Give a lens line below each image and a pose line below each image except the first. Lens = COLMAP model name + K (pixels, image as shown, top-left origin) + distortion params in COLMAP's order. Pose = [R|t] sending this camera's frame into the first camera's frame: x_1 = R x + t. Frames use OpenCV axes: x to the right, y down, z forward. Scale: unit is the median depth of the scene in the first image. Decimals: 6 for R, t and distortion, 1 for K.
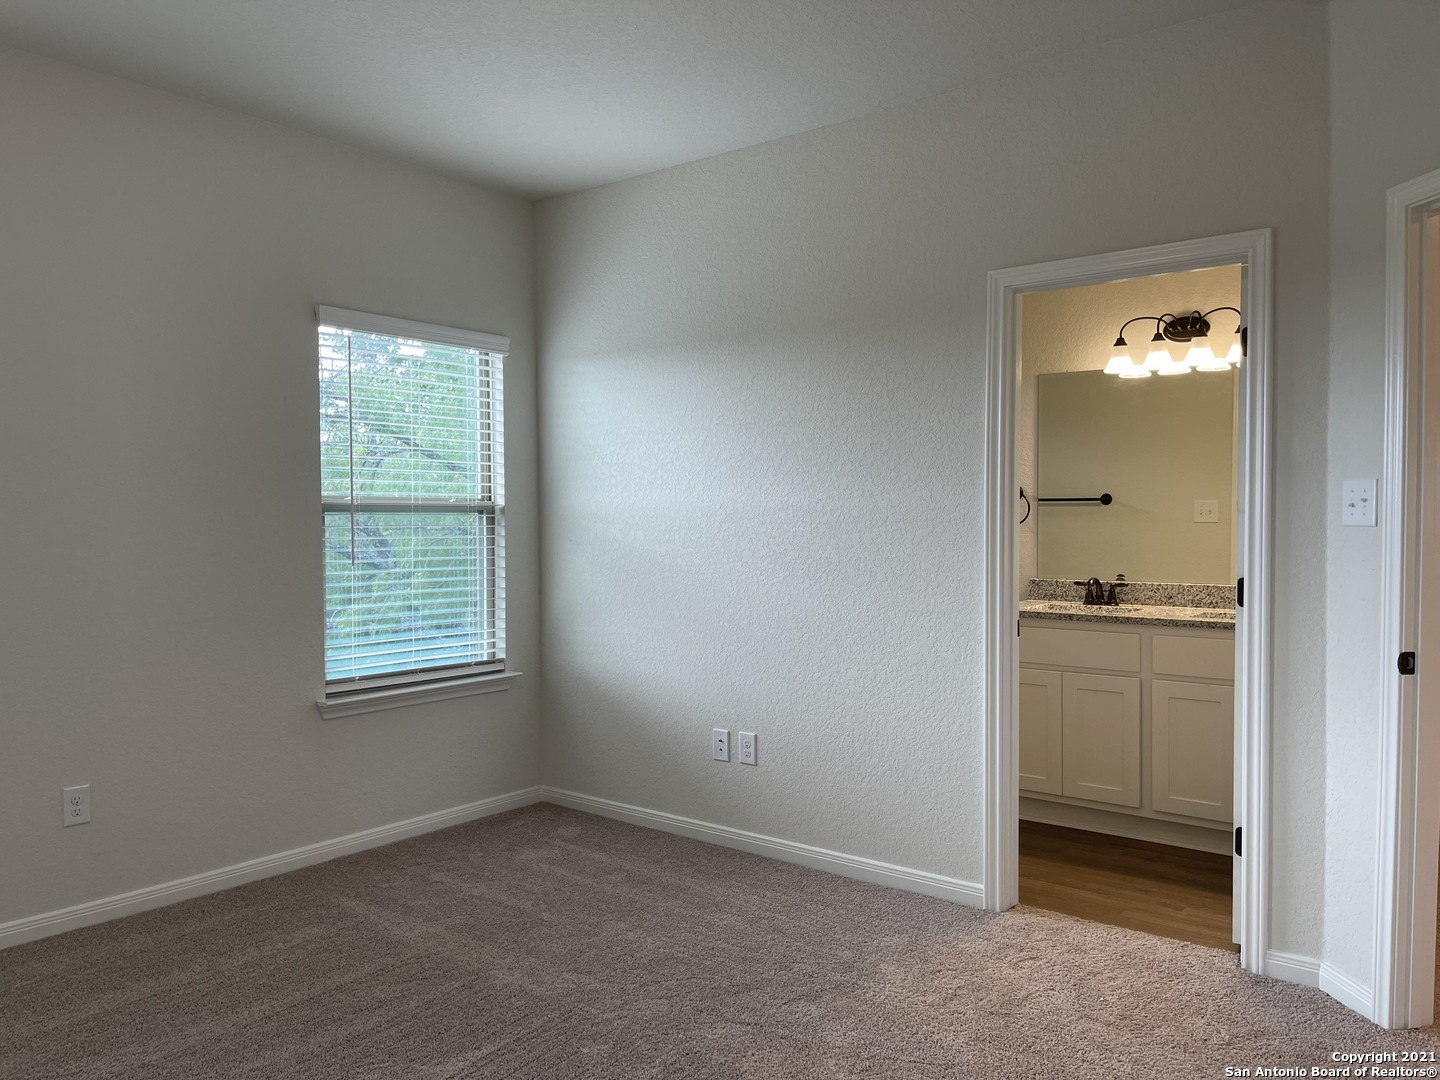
lens RADIAL K [[1093.9, 0, 710.2], [0, 1093.9, 546.0], [0, 0, 1]] dist [0.051694, -0.054750]
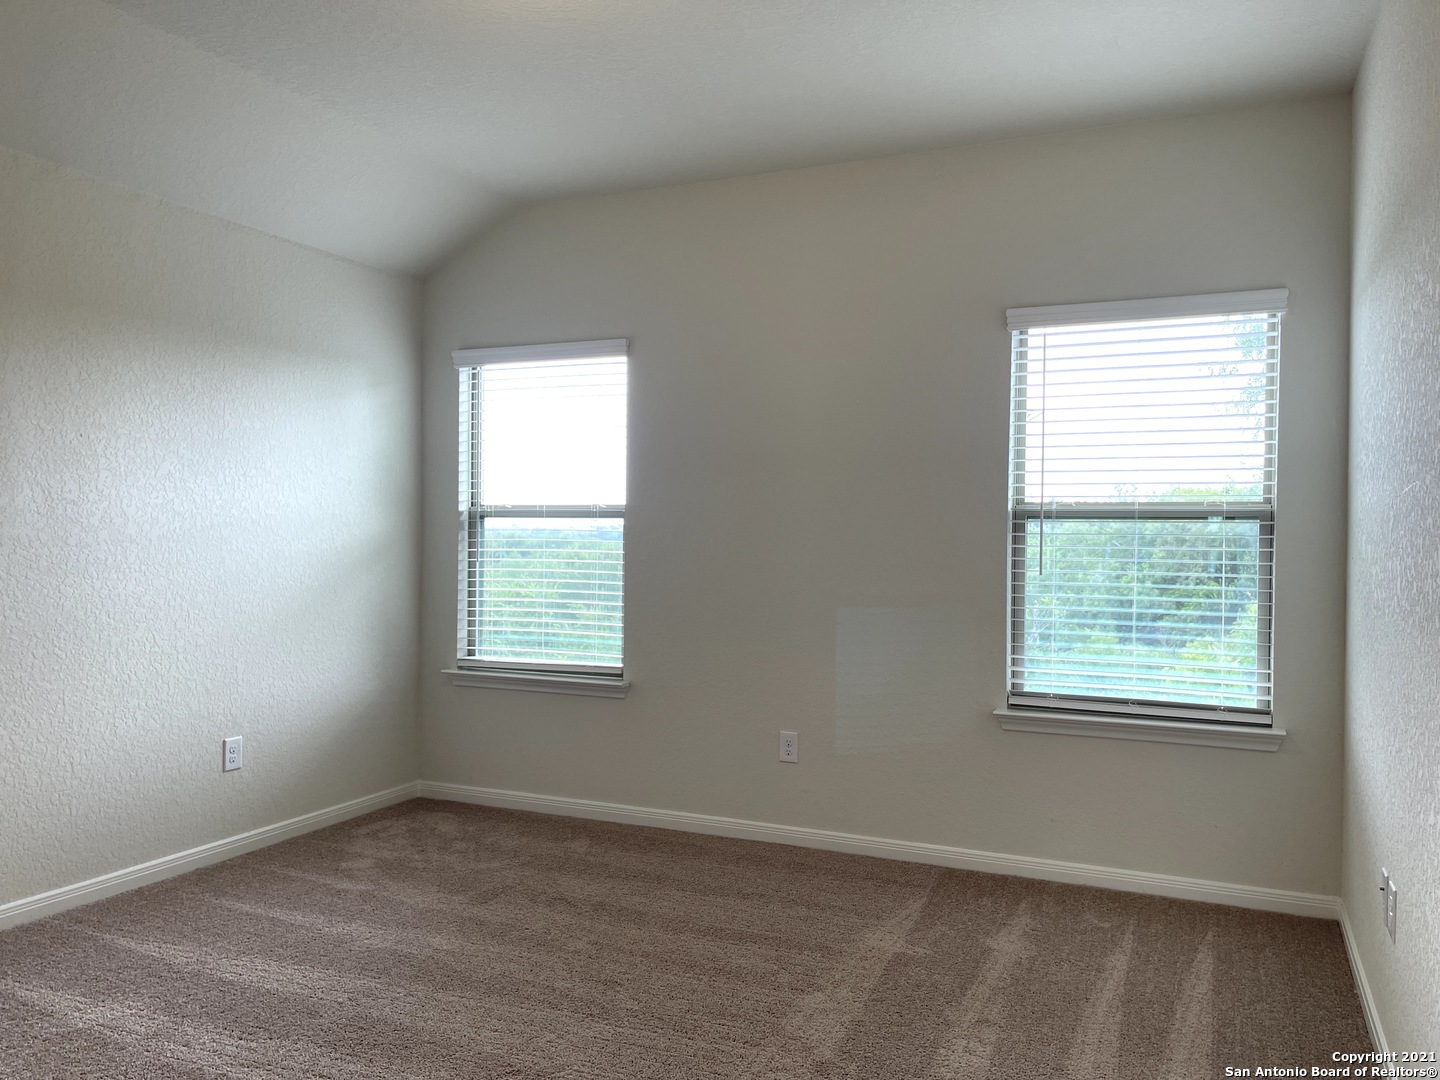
lens RADIAL K [[1093.9, 0, 720.1], [0, 1093.9, 525.8], [0, 0, 1]] dist [0.051694, -0.054750]
pose [[0.231343, -0.001760, -0.972871, 0.532534], [-0.028952, 0.999543, -0.008693, -0.008609], [0.972441, 0.030177, 0.231186, 0.501989]]
